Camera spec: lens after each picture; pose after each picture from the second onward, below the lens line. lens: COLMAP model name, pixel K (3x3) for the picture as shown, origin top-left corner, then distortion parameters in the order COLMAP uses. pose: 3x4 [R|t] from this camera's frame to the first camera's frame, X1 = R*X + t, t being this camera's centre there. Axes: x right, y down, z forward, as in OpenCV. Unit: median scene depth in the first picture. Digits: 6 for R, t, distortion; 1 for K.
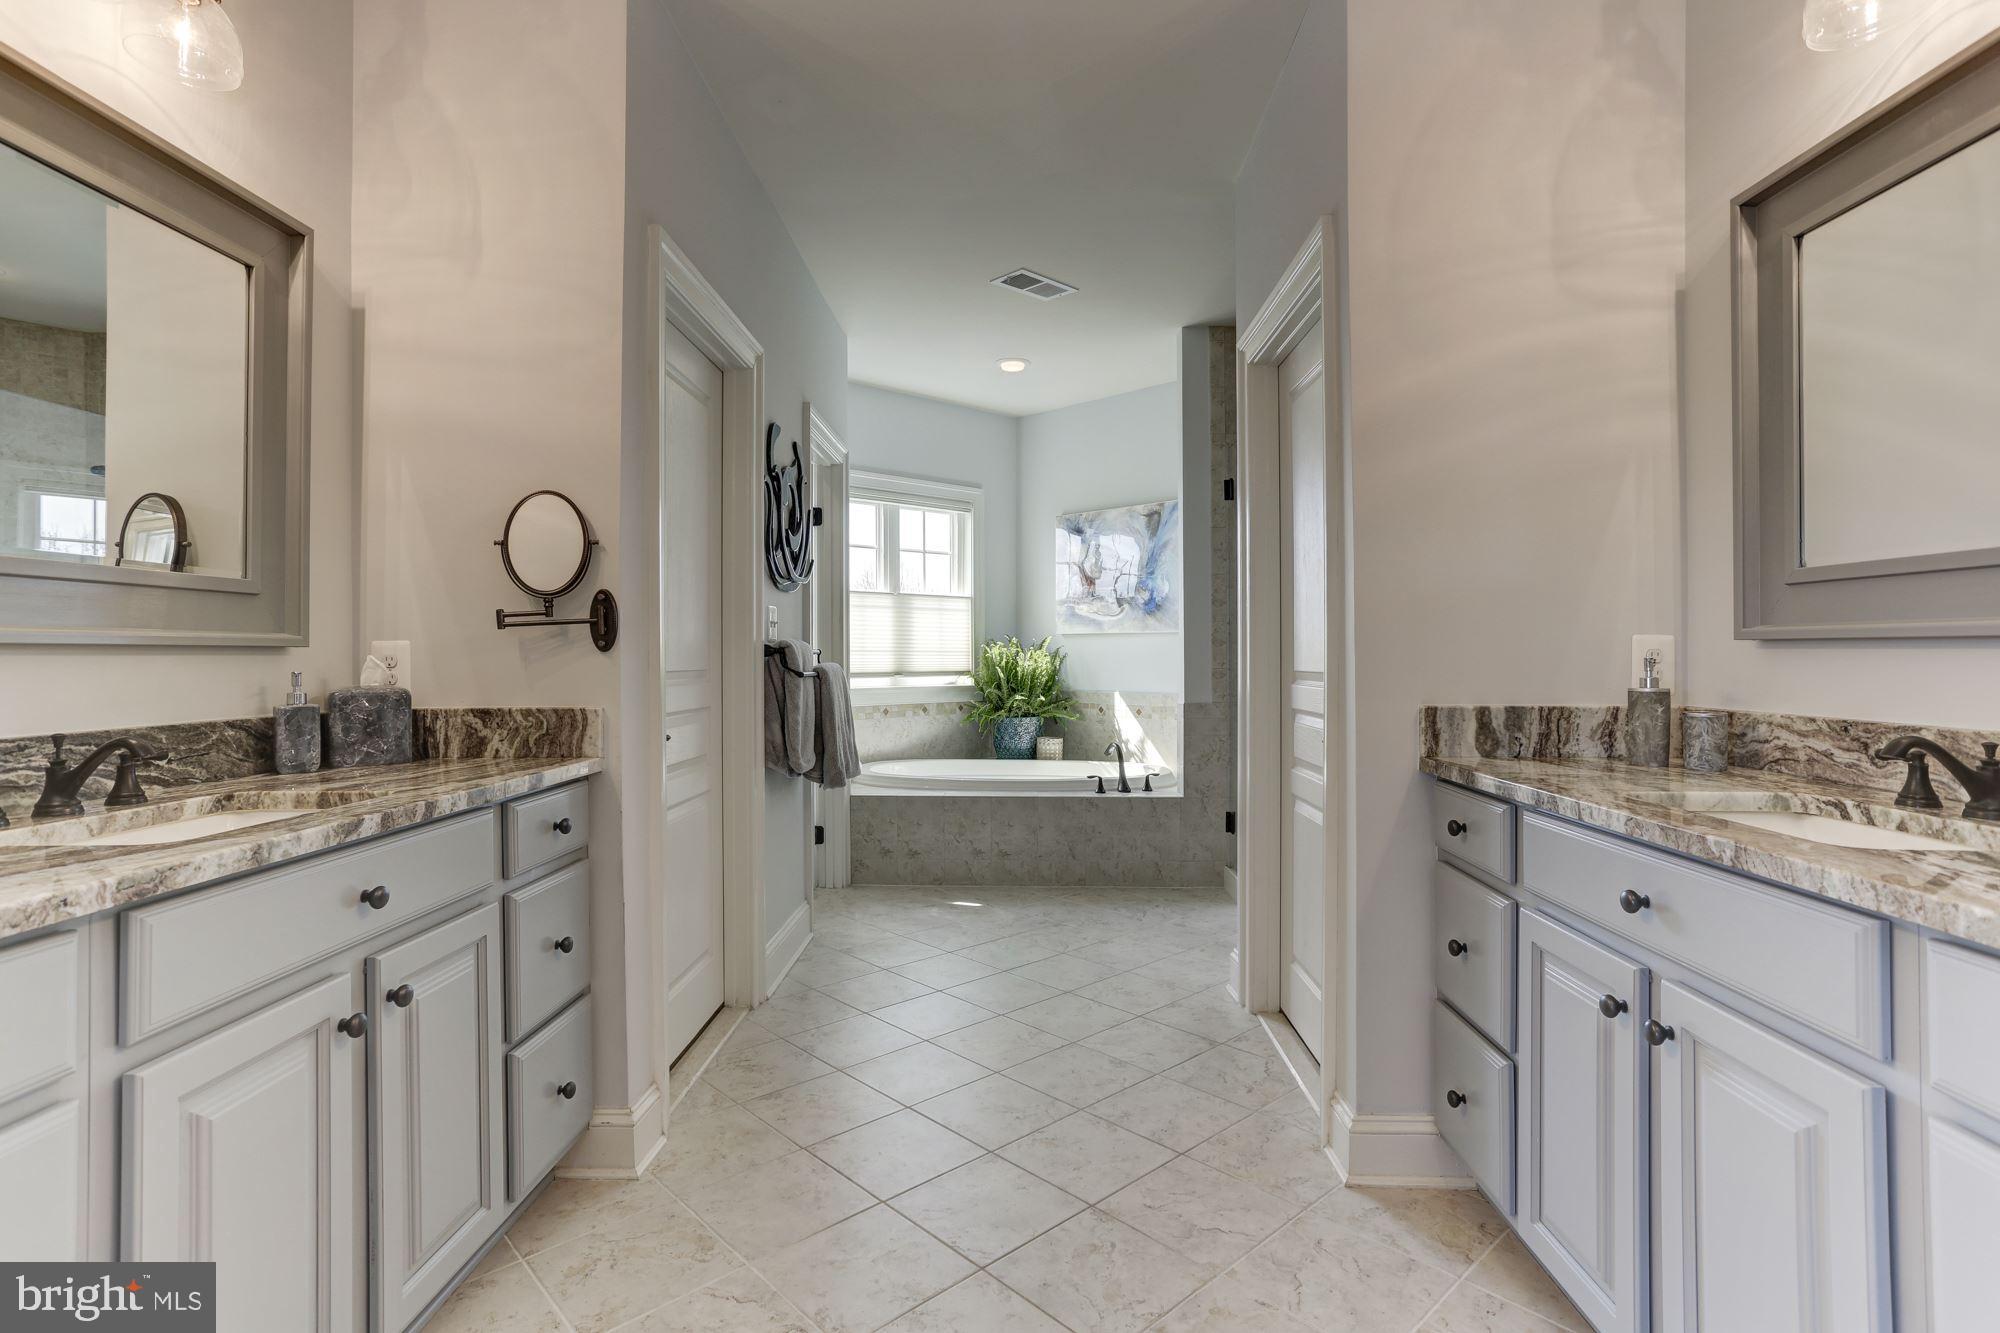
lens RADIAL K [[999.2, 0, 995.5], [0, 999.2, 648.0], [0, 0, 1]] dist [-0.053751, 0.040004]
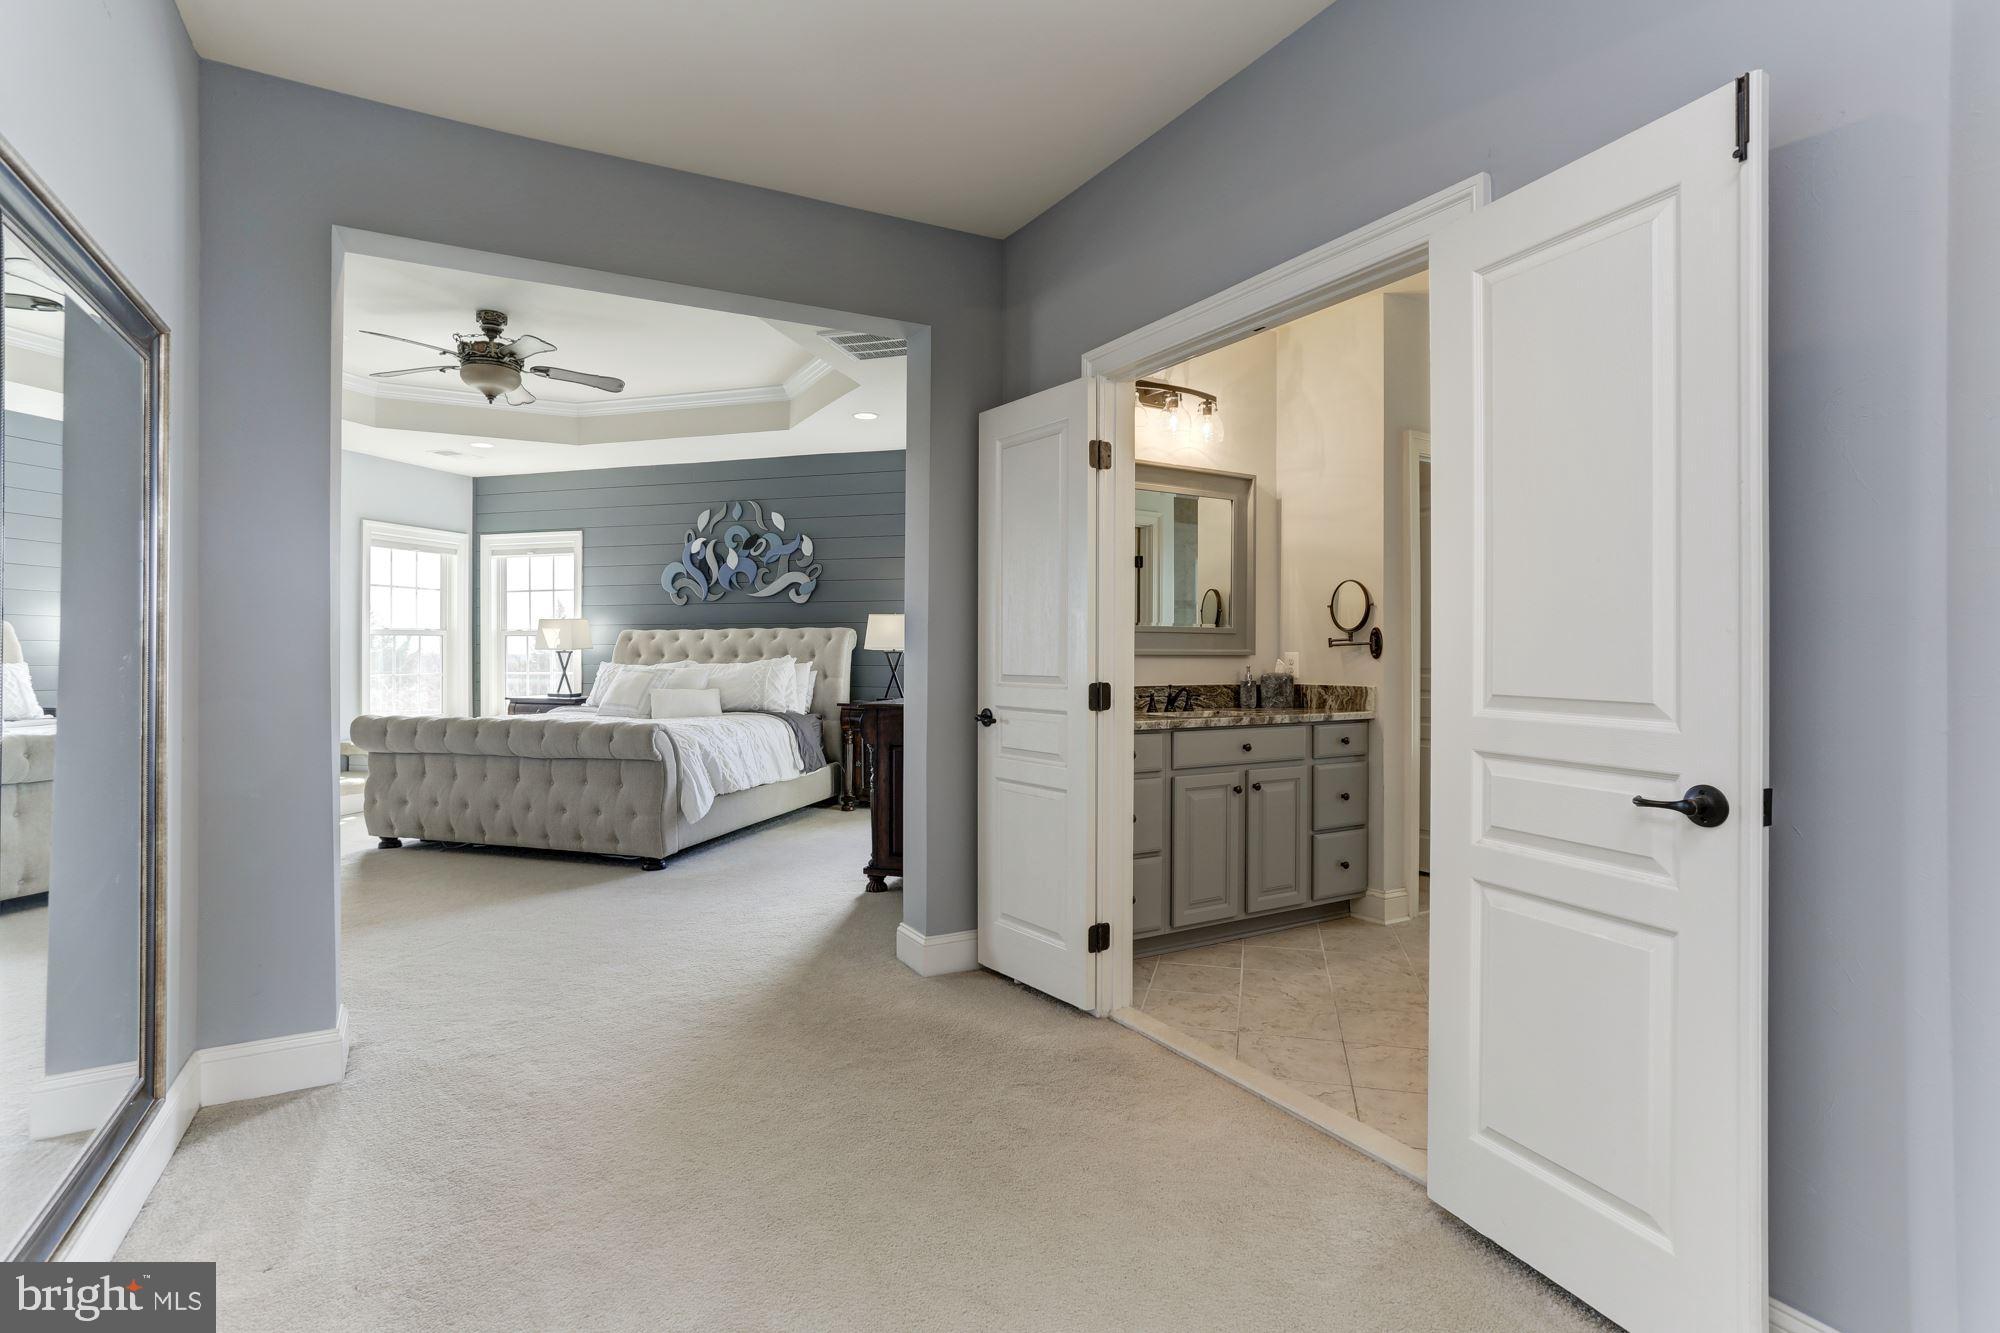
lens RADIAL K [[973.9, 0, 989.1], [0, 973.9, 640.4], [0, 0, 1]] dist [-0.052150, 0.035651]
pose [[0.531014, -0.002186, -0.847360, 0.922229], [-0.002175, 0.999990, -0.003943, -0.026429], [0.847360, 0.003936, 0.531004, -0.760000]]
